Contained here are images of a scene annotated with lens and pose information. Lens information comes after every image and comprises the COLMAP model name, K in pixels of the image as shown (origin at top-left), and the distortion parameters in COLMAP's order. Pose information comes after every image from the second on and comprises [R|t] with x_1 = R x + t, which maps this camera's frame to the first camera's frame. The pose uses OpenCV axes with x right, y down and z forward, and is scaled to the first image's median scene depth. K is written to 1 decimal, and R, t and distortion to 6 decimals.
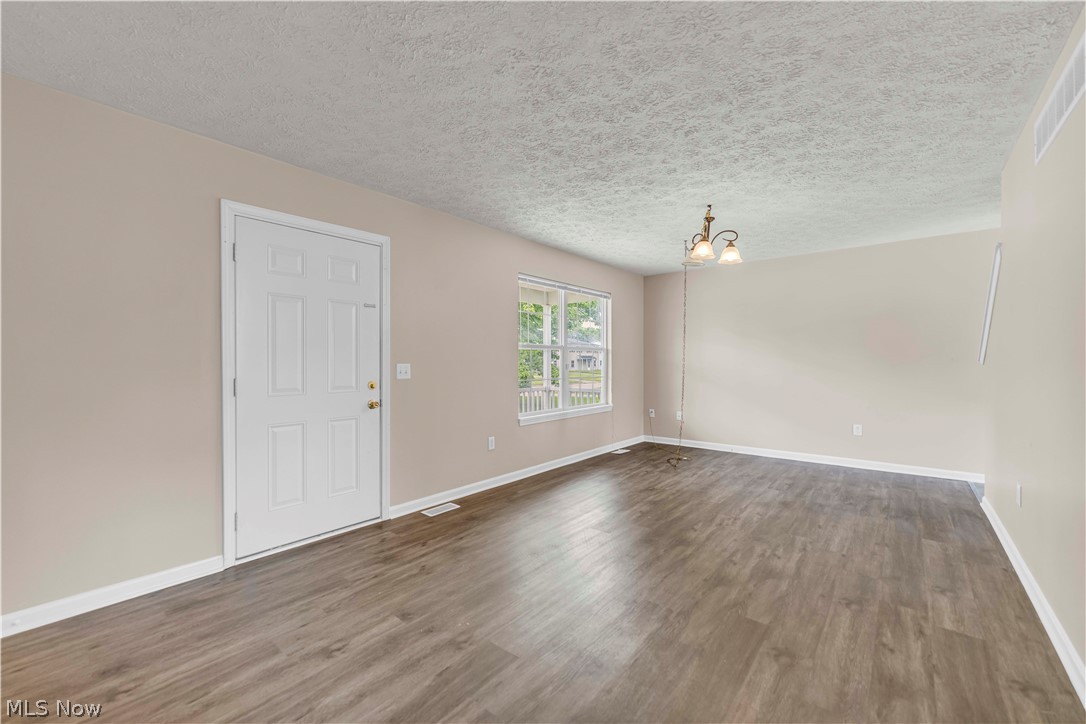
lens RADIAL K [[444.5, 0, 532.0], [0, 444.5, 361.0], [0, 0, 1]] dist [-0.000442, -0.000453]
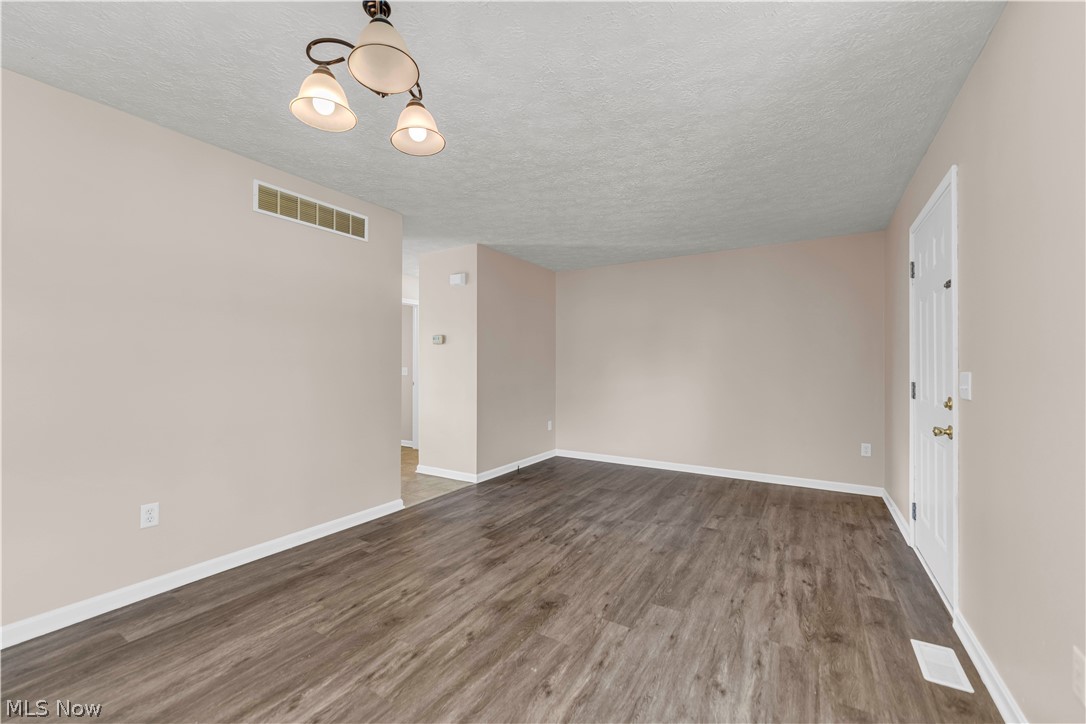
lens RADIAL K [[436.6, 0, 525.7], [0, 436.6, 368.2], [0, 0, 1]] dist [-0.000460, -0.000329]
pose [[-0.992640, -0.000090, -0.121102, 0.402869], [-0.000528, 0.999993, 0.003582, -0.002782], [0.121101, 0.003619, -0.992634, 1.802124]]
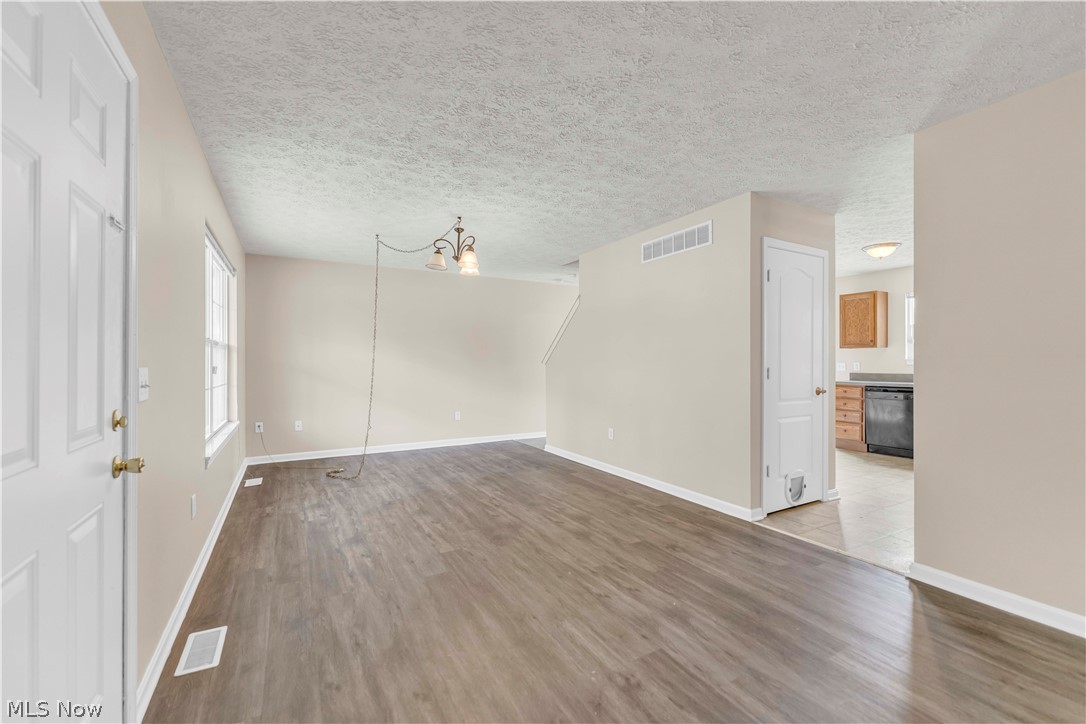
lens RADIAL K [[444.5, 0, 541.5], [0, 444.5, 361.9], [0, 0, 1]] dist [-0.000442, -0.000453]
pose [[0.348649, 0.002045, 0.937251, -0.694339], [-0.001461, 0.999998, -0.001638, 0.000731], [-0.937252, -0.000798, 0.348652, 0.568413]]
